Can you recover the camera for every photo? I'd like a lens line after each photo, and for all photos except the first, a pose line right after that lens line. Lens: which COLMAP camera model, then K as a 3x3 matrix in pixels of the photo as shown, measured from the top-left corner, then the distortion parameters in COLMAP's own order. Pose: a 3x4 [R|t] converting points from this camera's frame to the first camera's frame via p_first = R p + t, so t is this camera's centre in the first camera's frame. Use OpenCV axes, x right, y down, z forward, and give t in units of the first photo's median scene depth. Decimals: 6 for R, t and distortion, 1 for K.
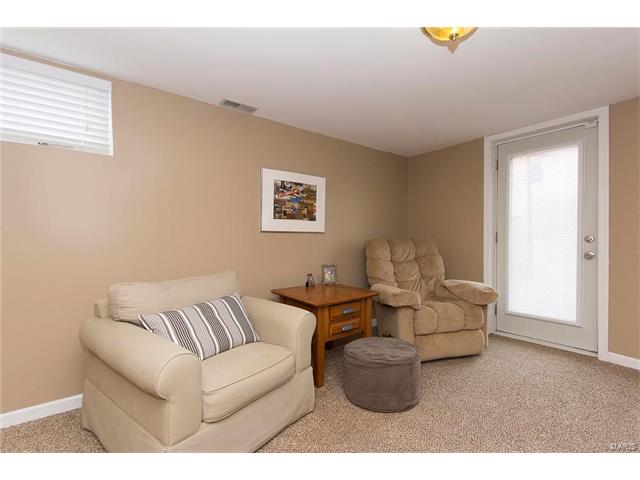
lens RADIAL K [[294.4, 0, 325.3], [0, 294.4, 245.2], [0, 0, 1]] dist [0.001265, 0.000509]
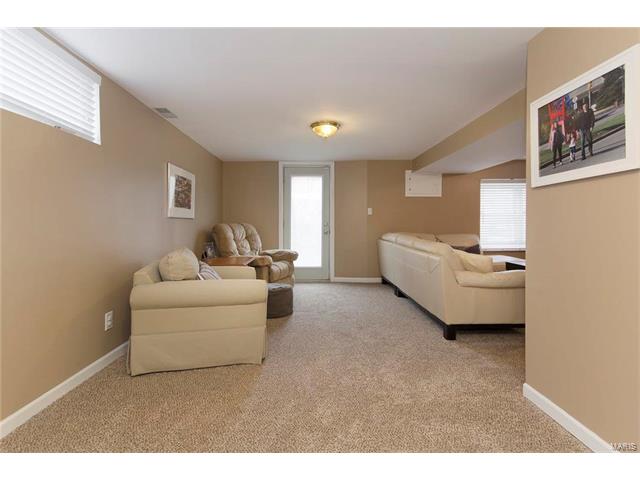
lens RADIAL K [[310.6, 0, 317.5], [0, 310.6, 227.4], [0, 0, 1]] dist [0.000261, 0.000118]
pose [[0.591399, -0.007810, 0.806342, -0.819092], [0.018307, 0.999825, -0.003743, 0.009028], [-0.806172, 0.016976, 0.591438, -0.203922]]
